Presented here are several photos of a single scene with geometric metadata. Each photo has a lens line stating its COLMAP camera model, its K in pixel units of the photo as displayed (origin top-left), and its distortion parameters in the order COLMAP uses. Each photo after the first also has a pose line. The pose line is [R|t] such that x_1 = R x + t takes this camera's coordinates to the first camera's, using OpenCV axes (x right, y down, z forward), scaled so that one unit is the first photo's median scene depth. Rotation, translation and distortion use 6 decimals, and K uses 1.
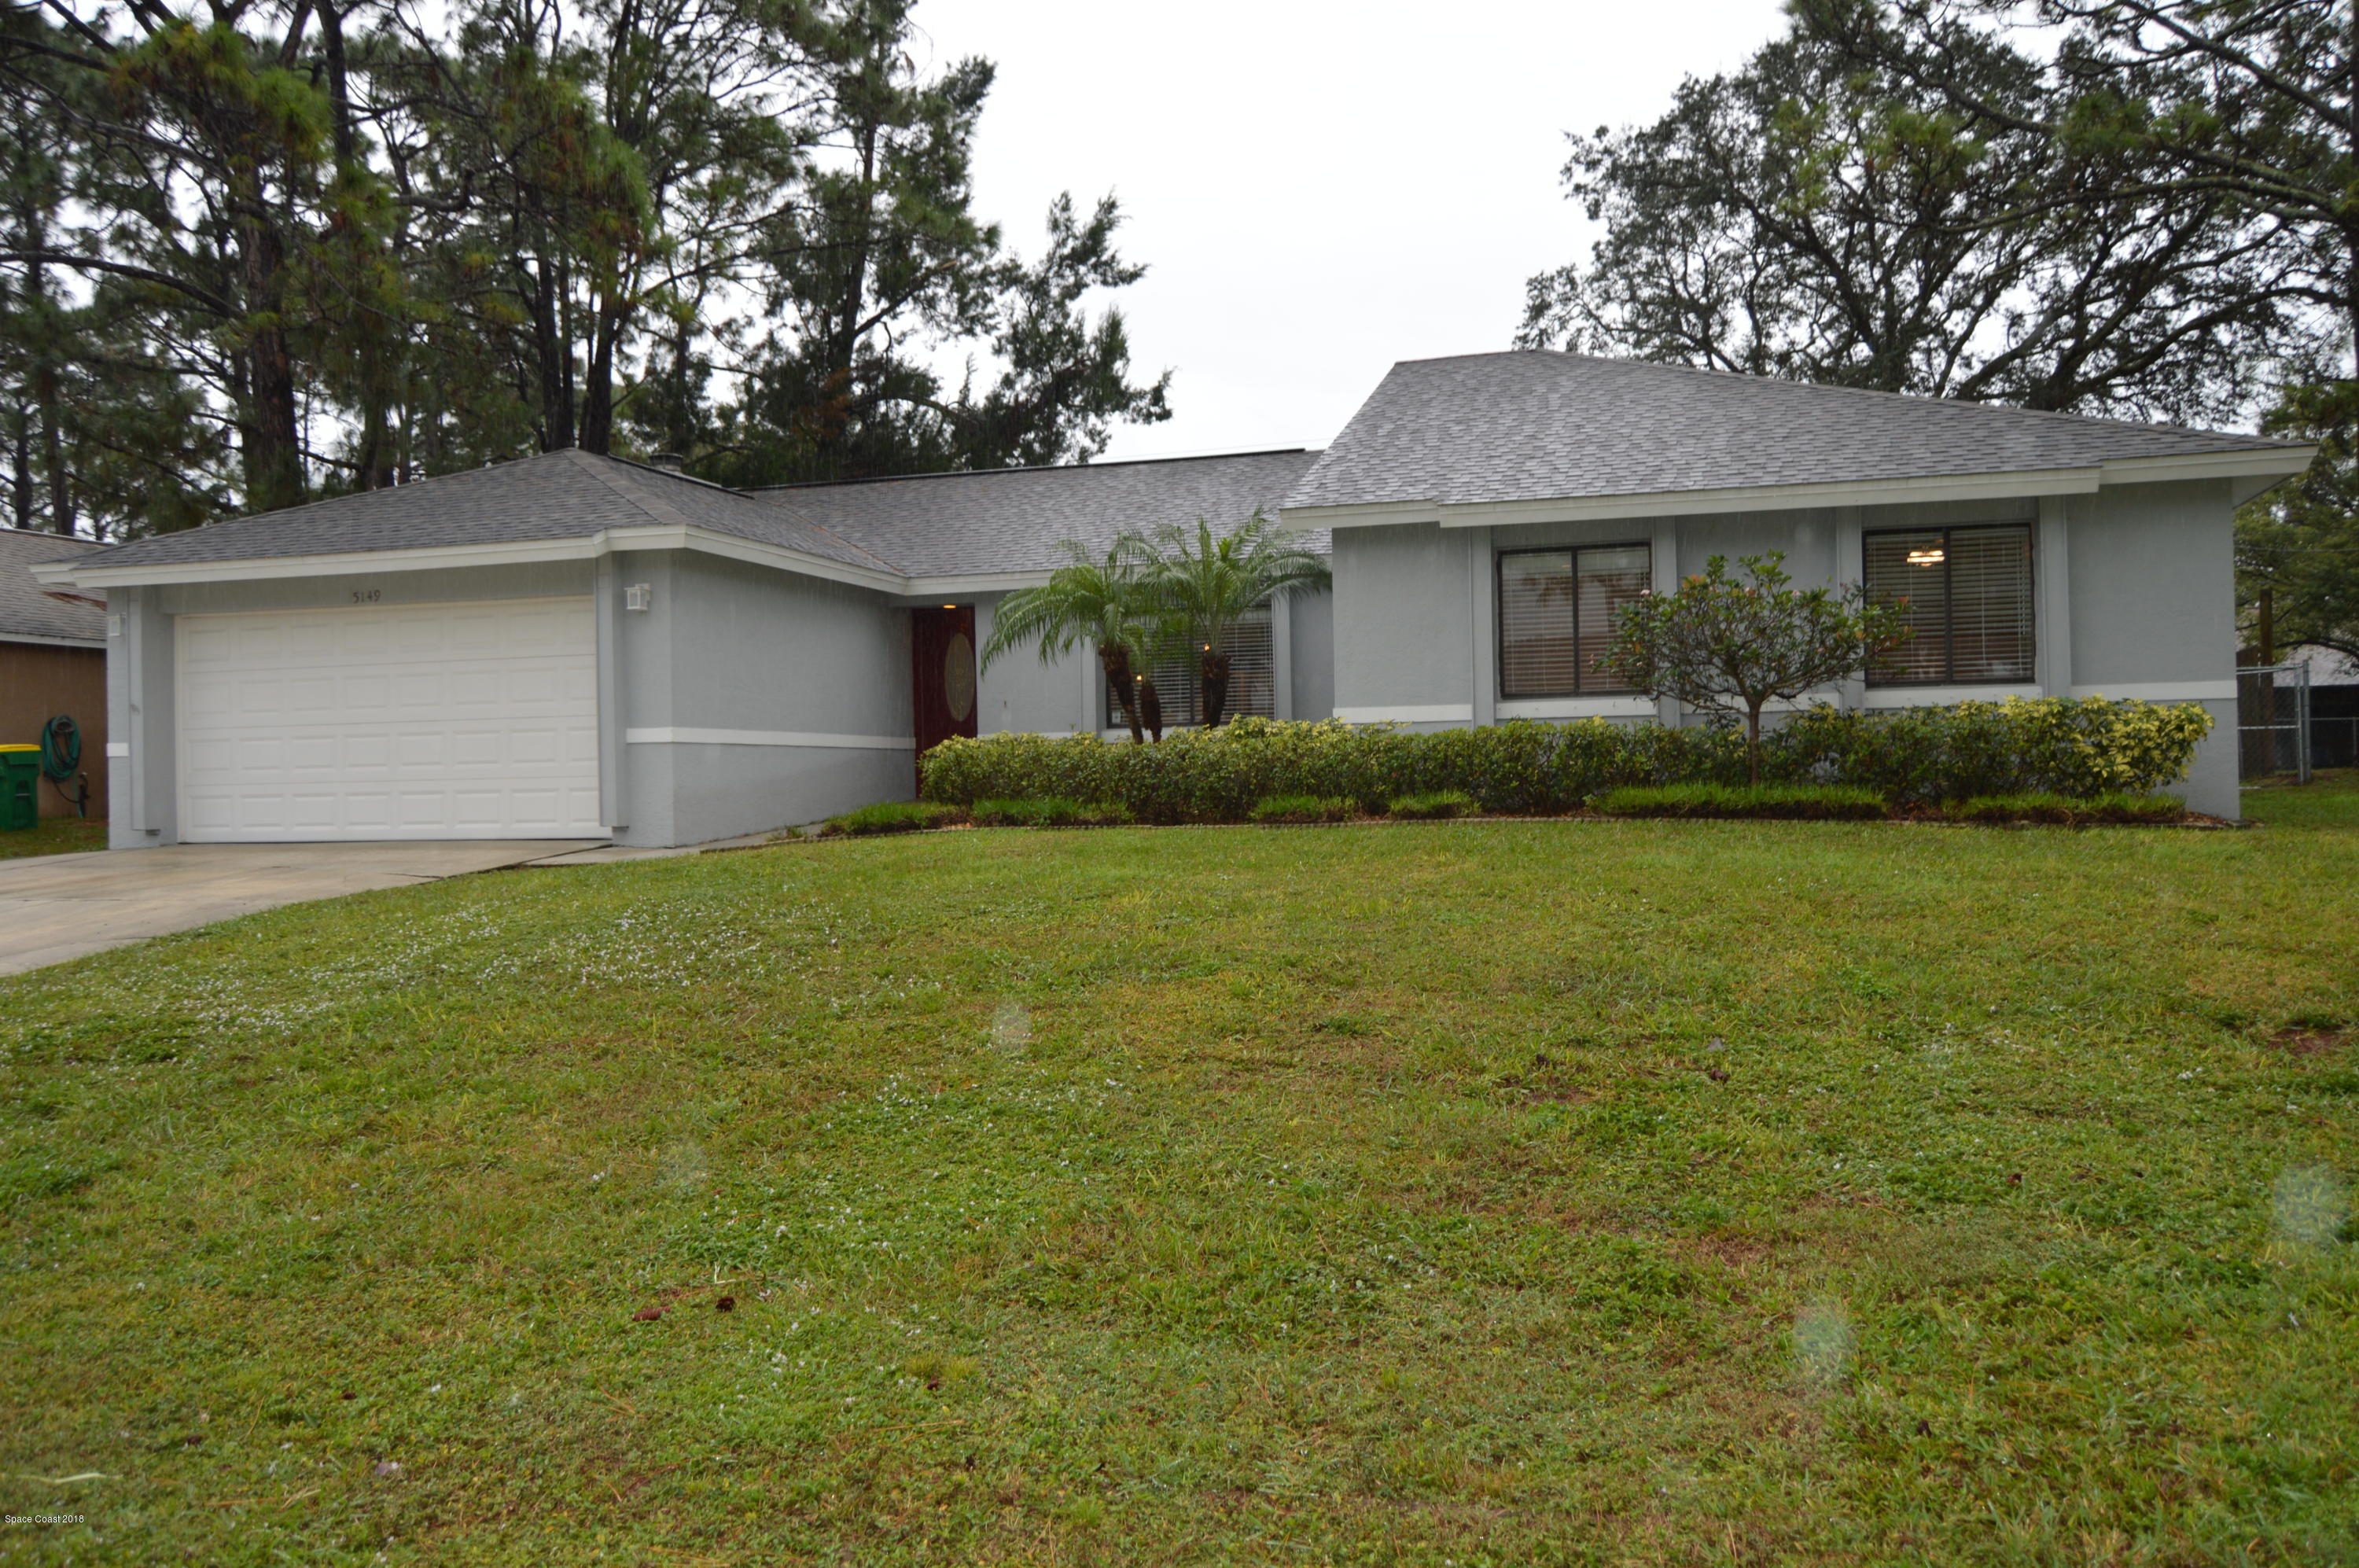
lens RADIAL K [[1850.9, 0, 1177.6], [0, 1850.9, 787.9], [0, 0, 1]] dist [-0.018832, 0.014169]
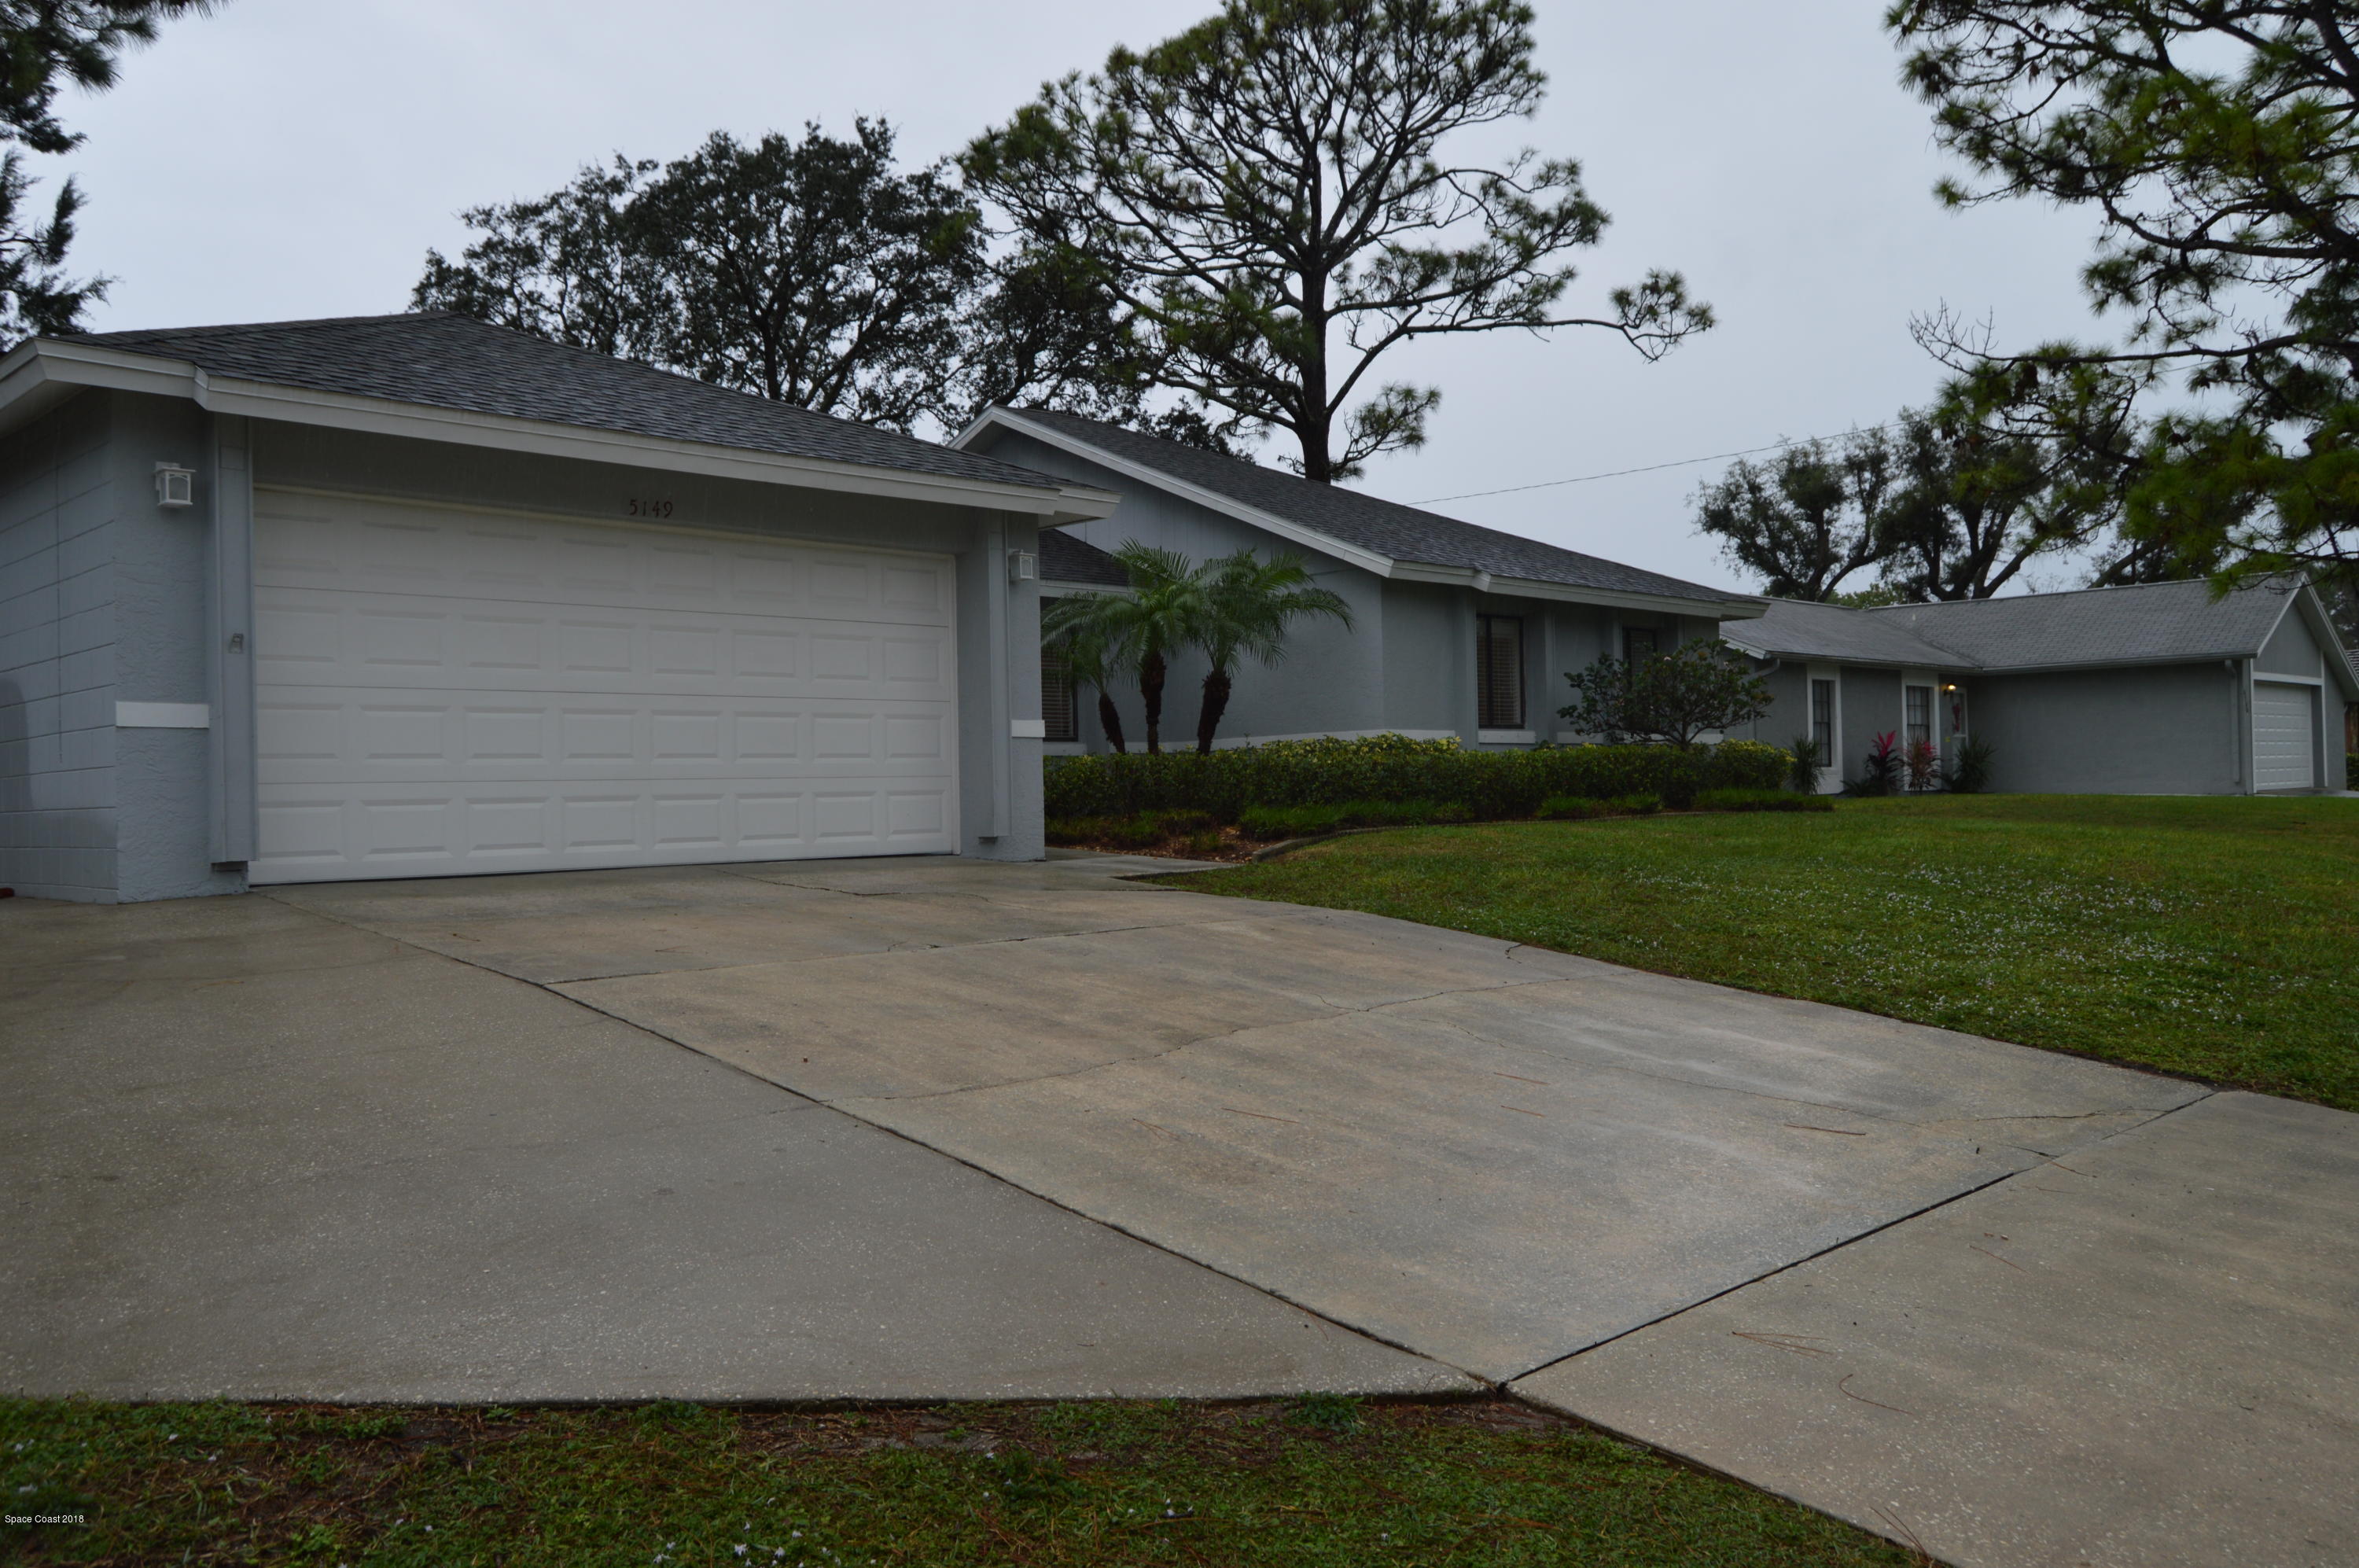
lens RADIAL K [[1850.9, 0, 1188.6], [0, 1850.9, 777.8], [0, 0, 1]] dist [-0.018832, 0.014169]
pose [[0.472688, 0.016331, 0.881079, -0.469153], [0.014081, 0.999561, -0.026082, 0.008134], [-0.881117, 0.024735, 0.472250, 0.249655]]
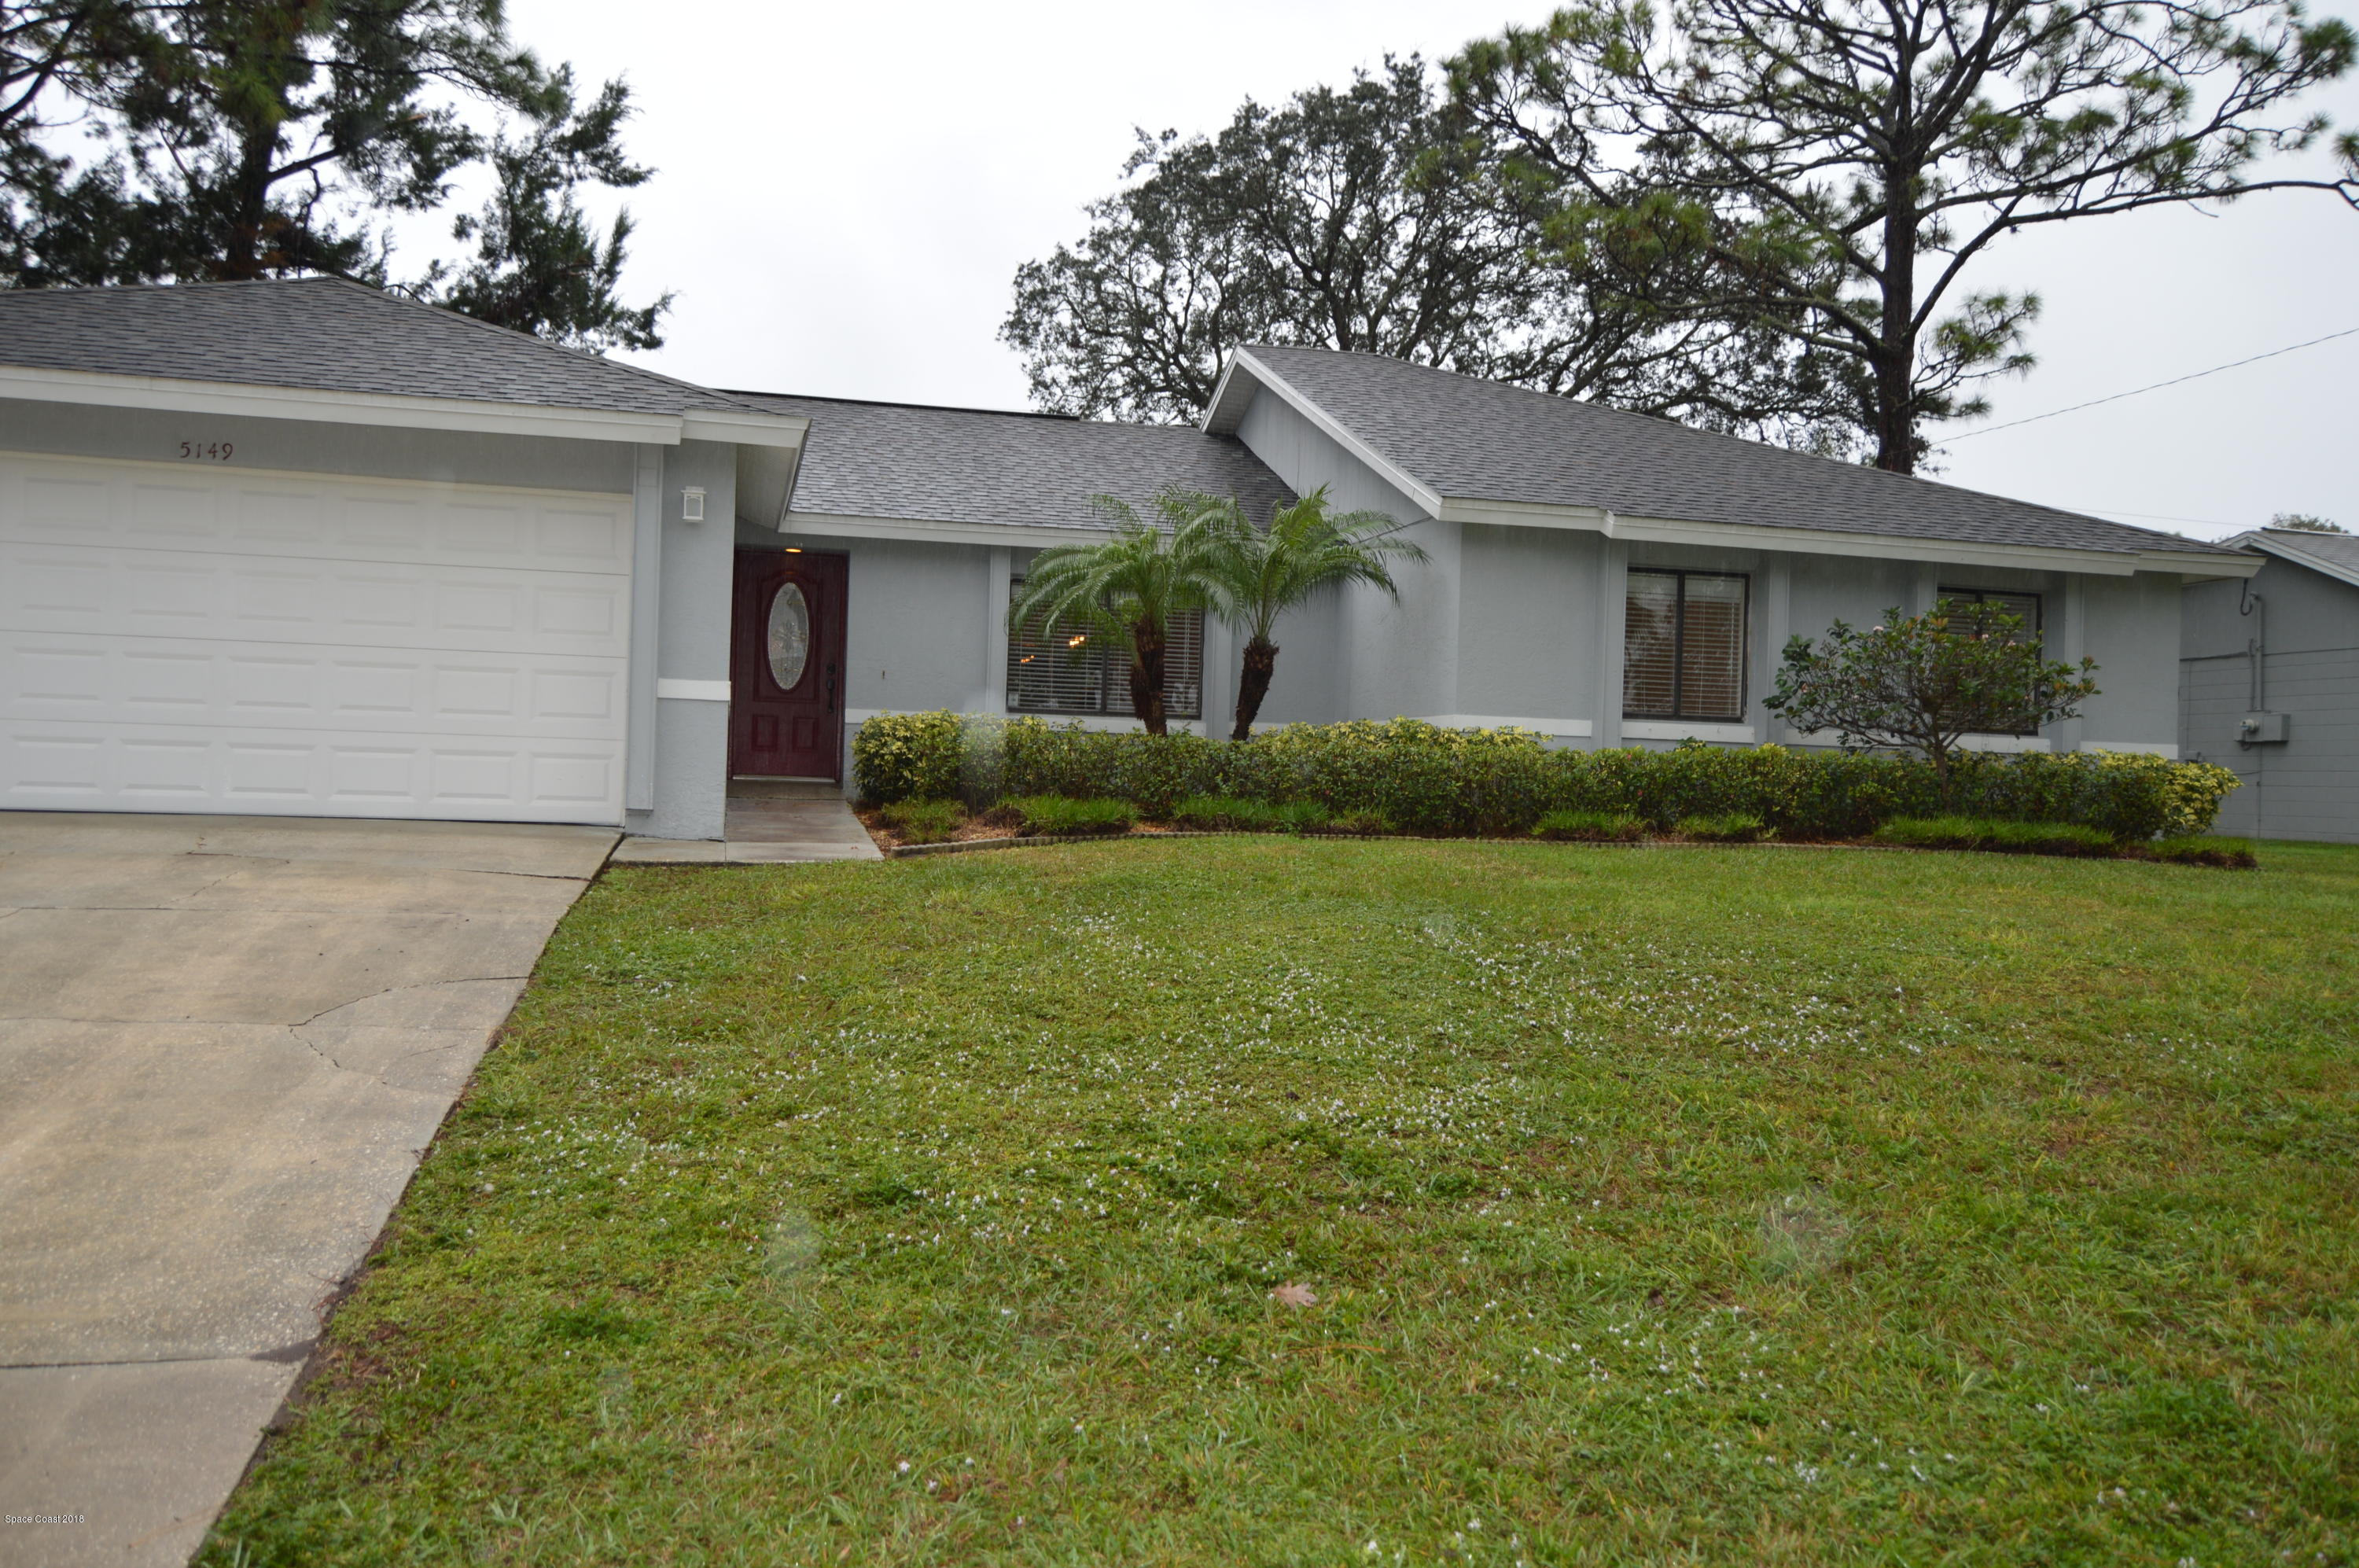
lens RADIAL K [[1850.9, 0, 1180.2], [0, 1850.9, 790.7], [0, 0, 1]] dist [-0.018832, 0.014169]
pose [[0.860077, 0.043223, 0.508331, -0.235054], [-0.046997, 0.998880, -0.005415, 0.003432], [-0.507995, -0.019233, 0.861145, 0.119340]]
